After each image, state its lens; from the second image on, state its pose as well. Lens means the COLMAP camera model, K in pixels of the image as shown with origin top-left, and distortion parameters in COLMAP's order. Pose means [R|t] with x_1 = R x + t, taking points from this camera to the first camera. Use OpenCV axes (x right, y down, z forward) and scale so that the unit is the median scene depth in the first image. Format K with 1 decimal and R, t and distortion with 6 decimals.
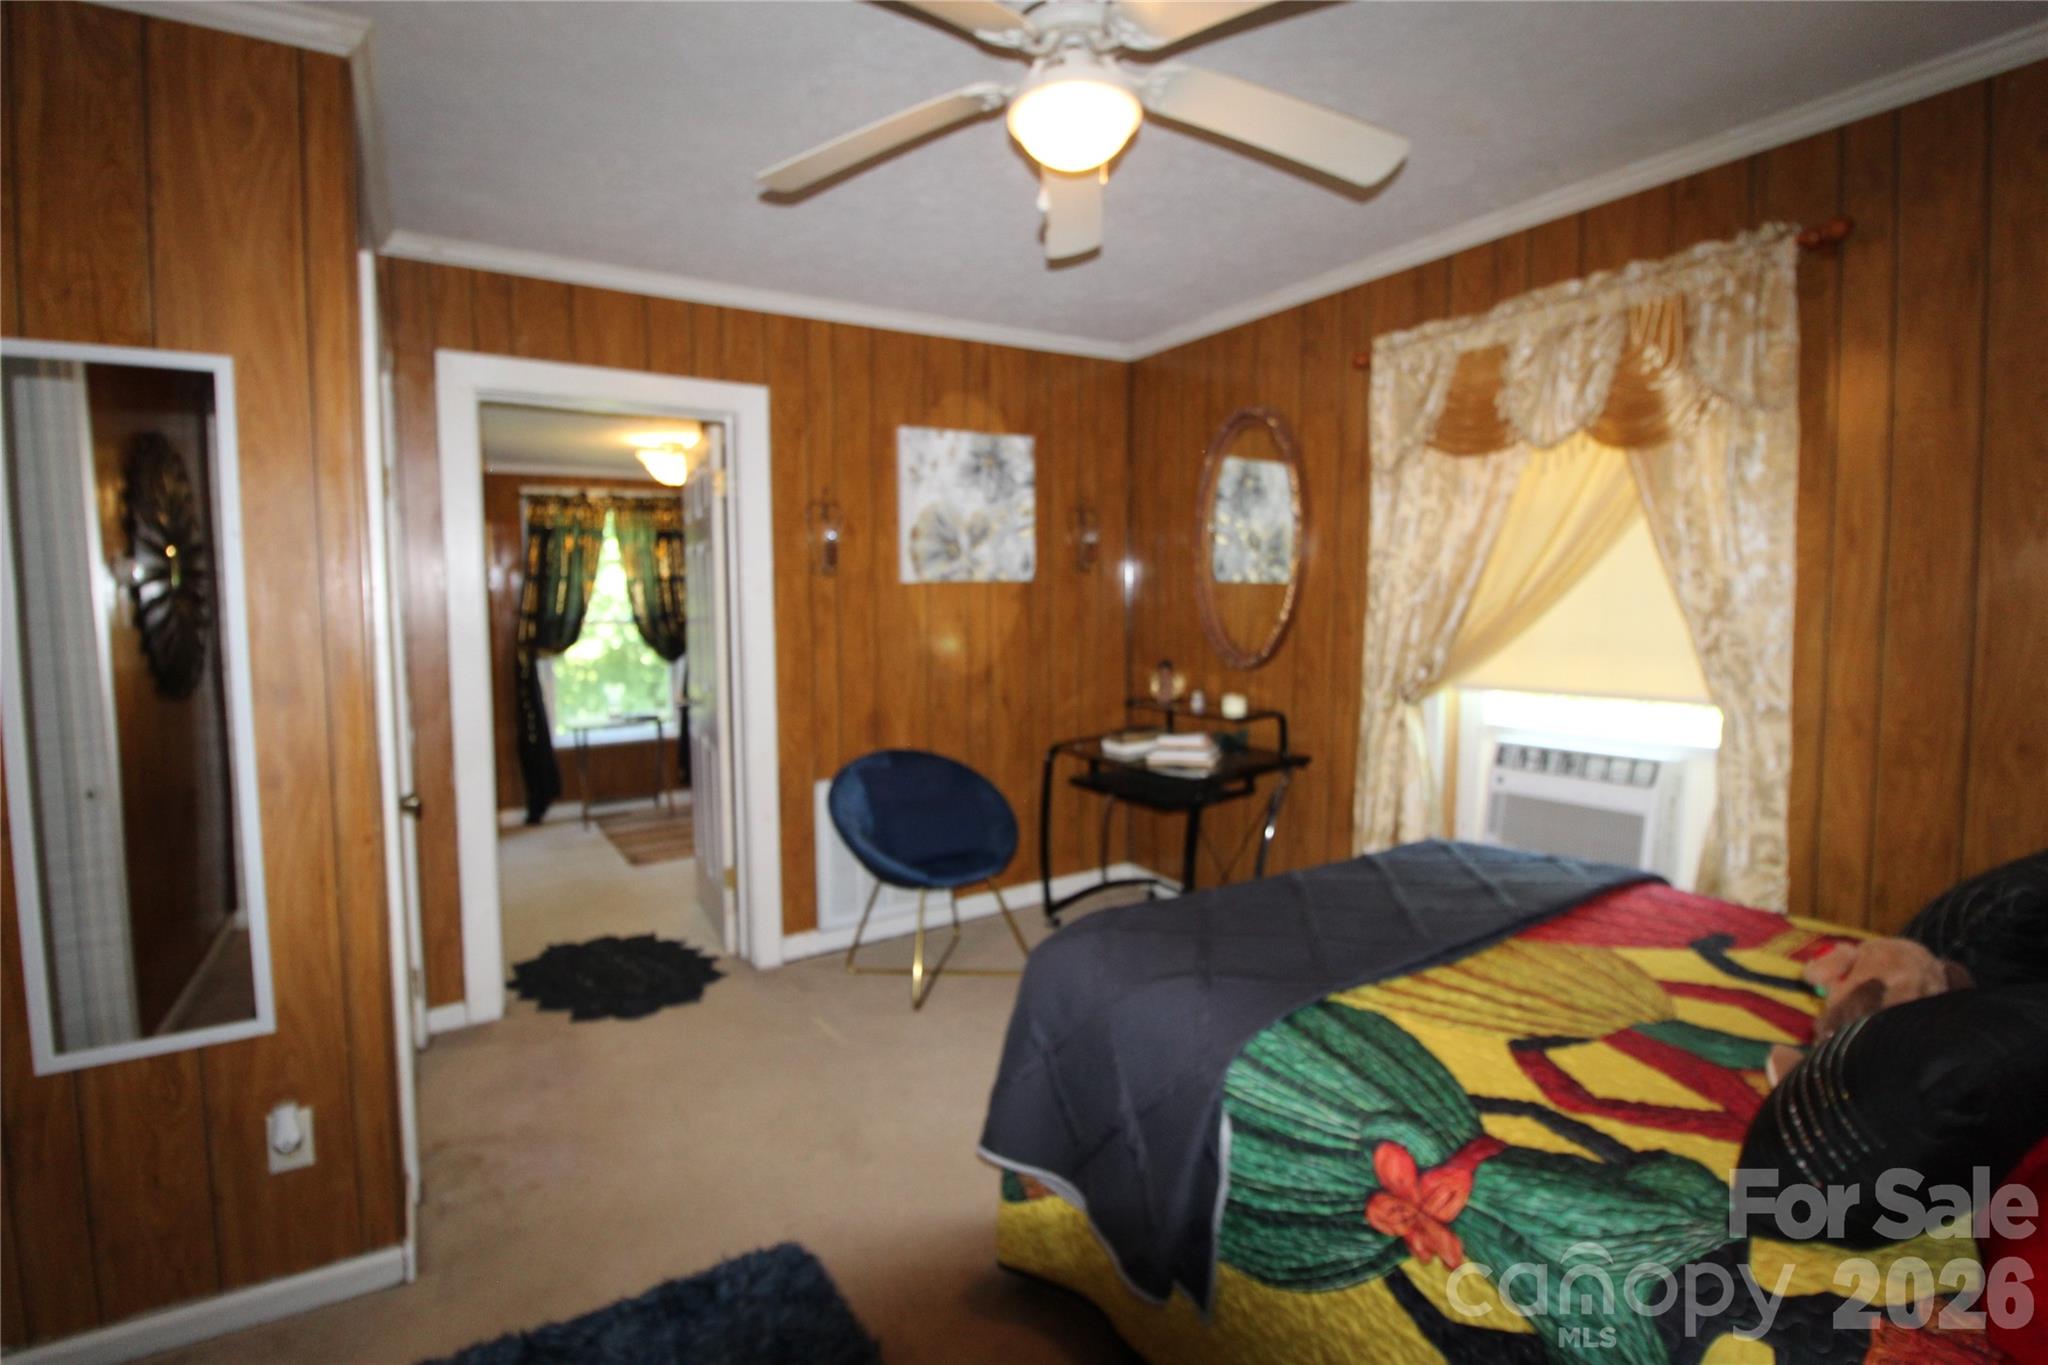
lens RADIAL K [[954.1, 0, 1021.9], [0, 954.1, 645.2], [0, 0, 1]] dist [0.002031, -0.014784]
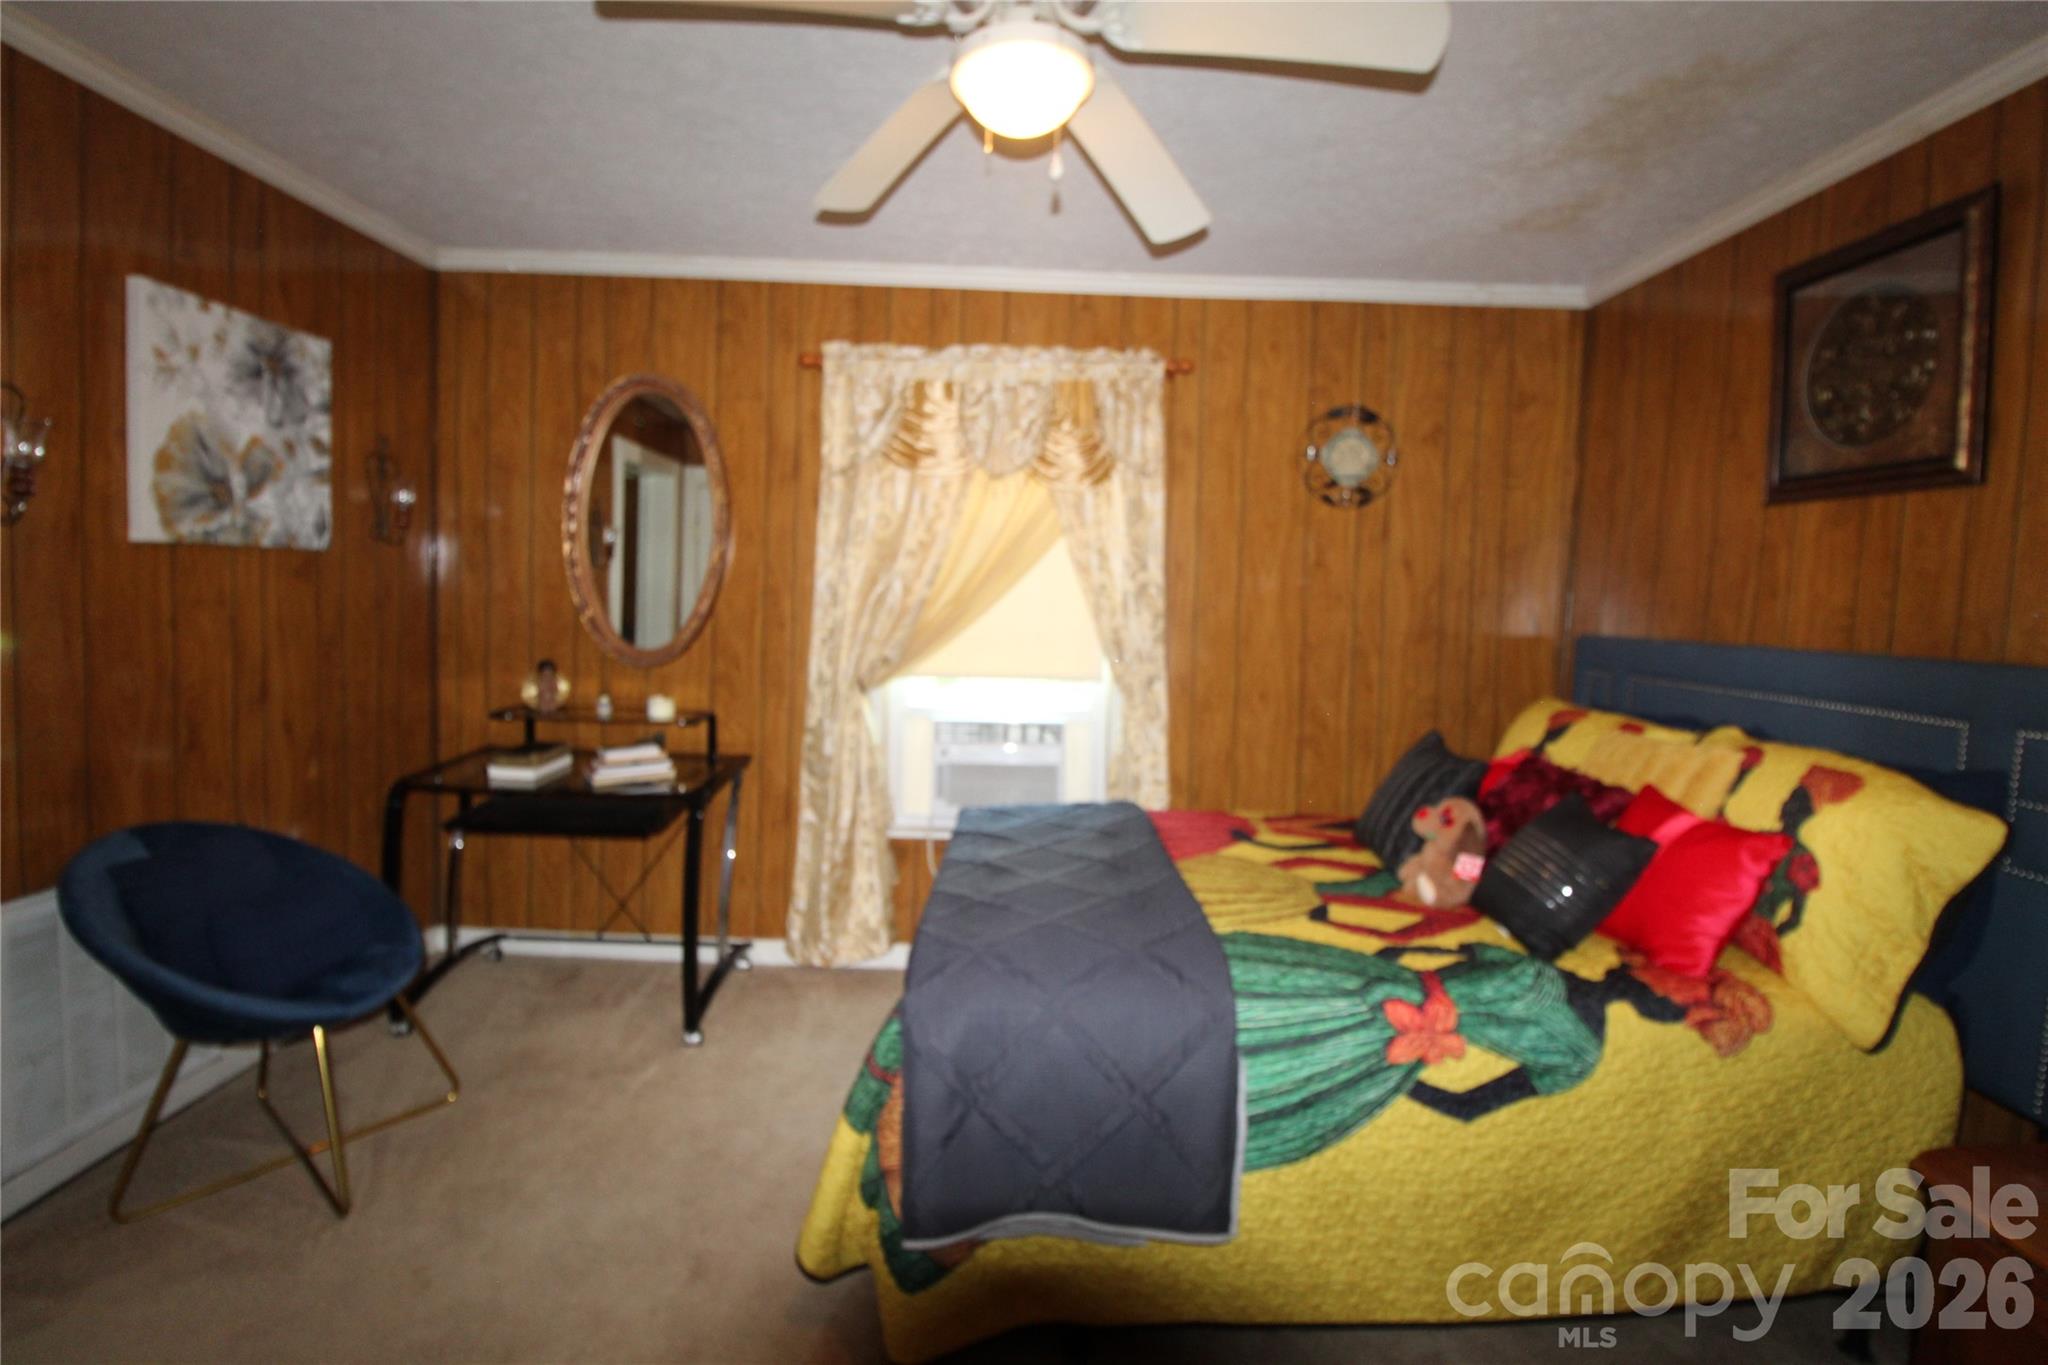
lens RADIAL K [[954.1, 0, 1021.9], [0, 954.1, 645.2], [0, 0, 1]] dist [0.002031, -0.014784]
pose [[0.516107, -0.018596, 0.856322, -0.377781], [0.006219, 0.999819, 0.017964, -0.009927], [-0.856501, -0.003946, 0.516130, 0.258414]]
